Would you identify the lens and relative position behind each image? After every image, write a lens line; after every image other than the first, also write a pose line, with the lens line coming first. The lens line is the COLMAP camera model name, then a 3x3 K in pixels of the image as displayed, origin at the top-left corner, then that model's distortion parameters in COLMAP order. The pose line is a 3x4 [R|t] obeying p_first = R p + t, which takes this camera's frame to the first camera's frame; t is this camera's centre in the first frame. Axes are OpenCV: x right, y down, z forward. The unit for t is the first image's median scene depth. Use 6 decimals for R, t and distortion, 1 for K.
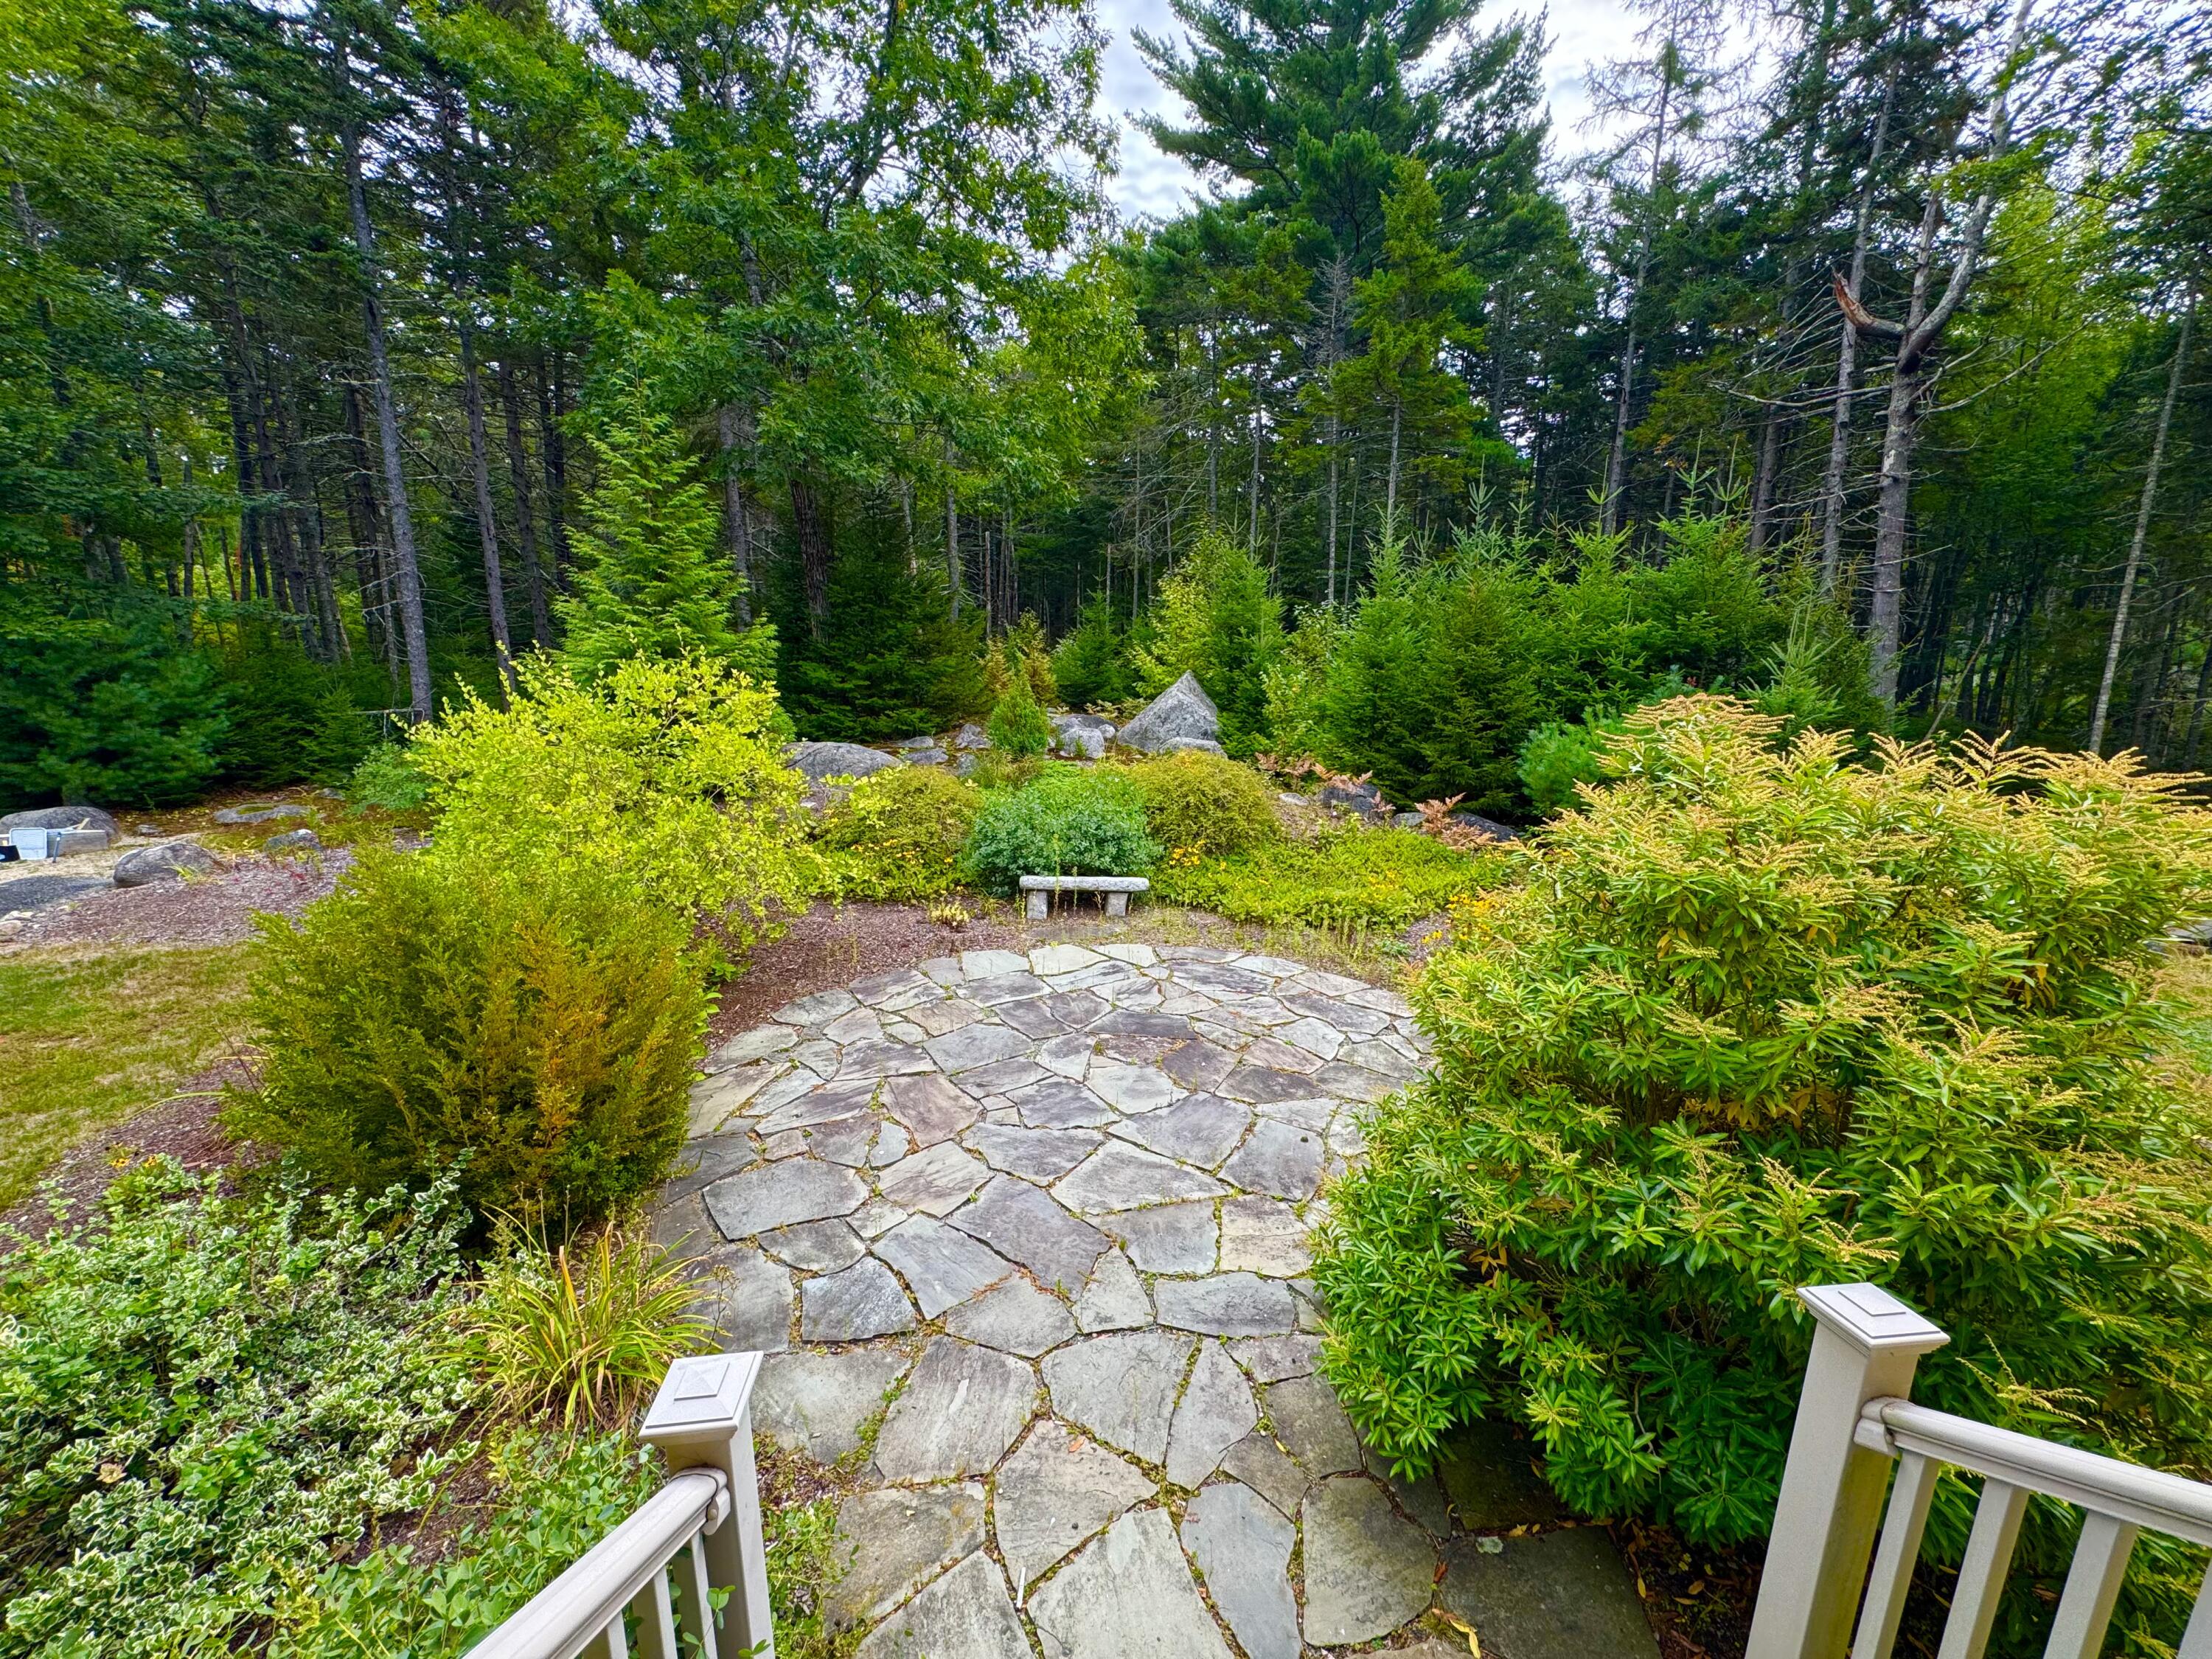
lens RADIAL K [[872.8, 0, 1102.6], [0, 872.8, 823.8], [0, 0, 1]] dist [-0.000429, -0.000287]
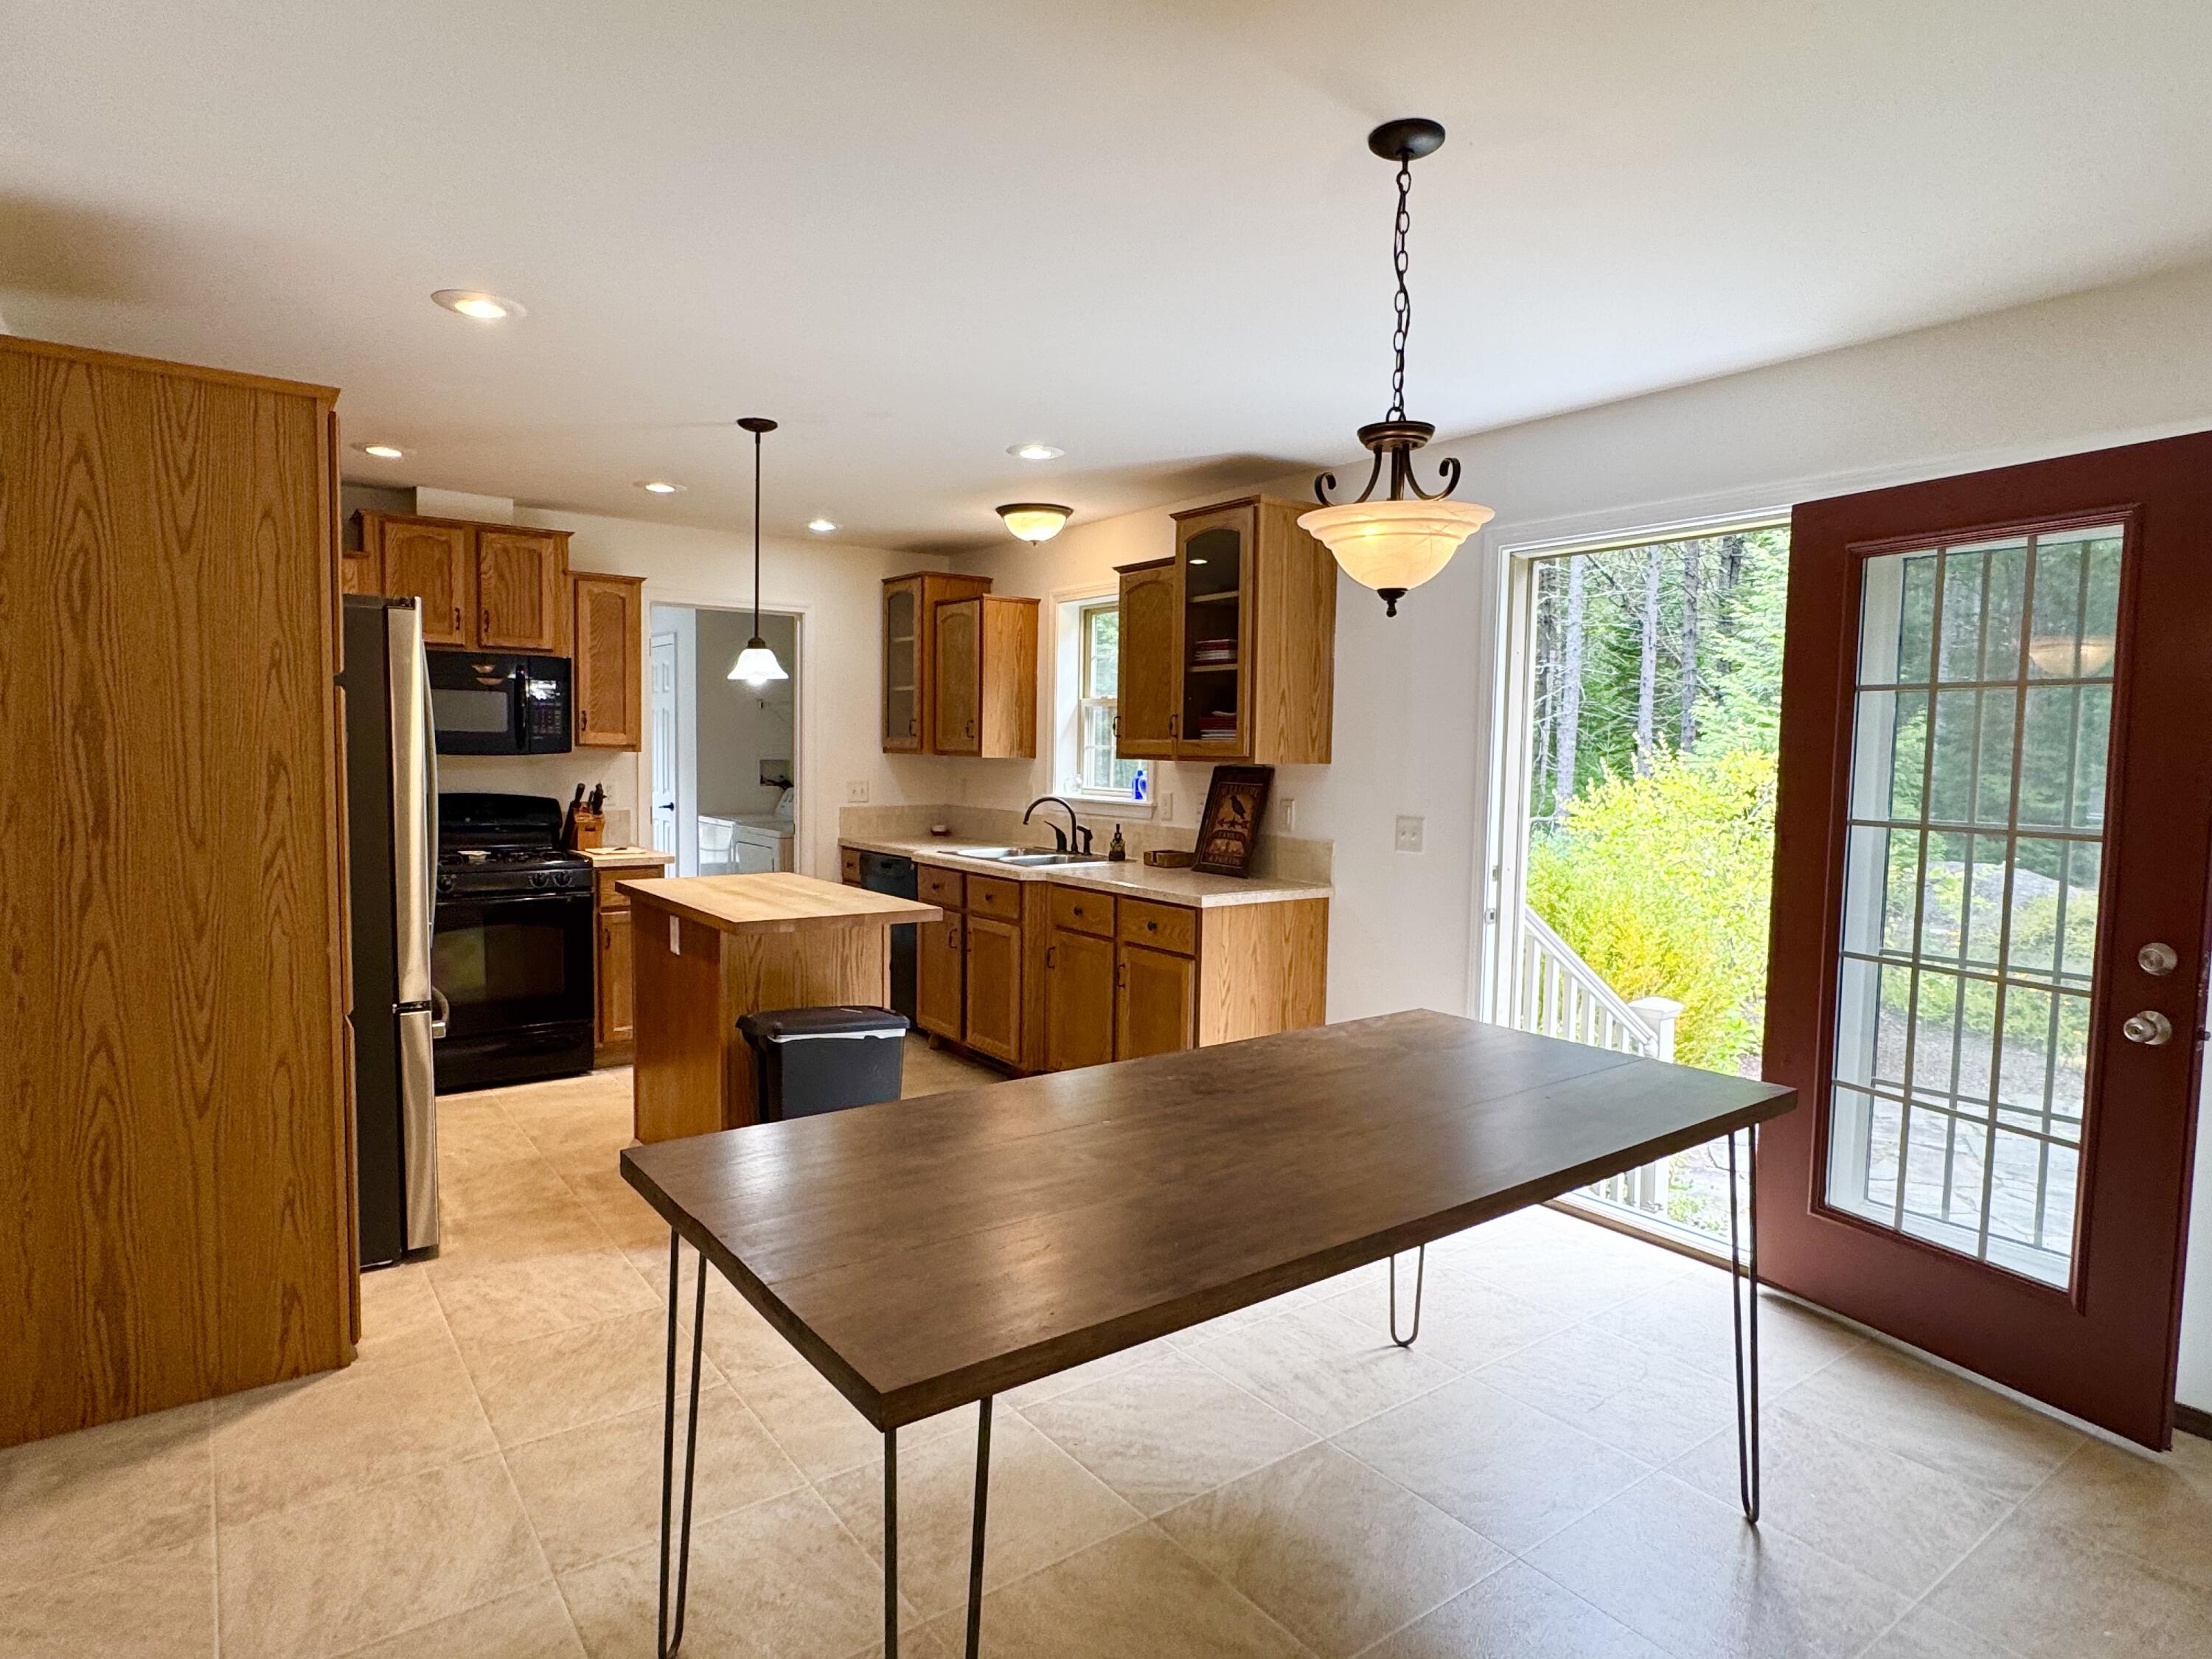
lens RADIAL K [[1231.0, 0, 1097.2], [0, 1231.0, 832.7], [0, 0, 1]] dist [0.000770, 0.001054]
pose [[0.527912, 0.052756, -0.847659, 0.257382], [-0.182089, 0.981891, -0.052293, 0.103563], [0.829550, 0.181956, 0.527958, -0.348023]]
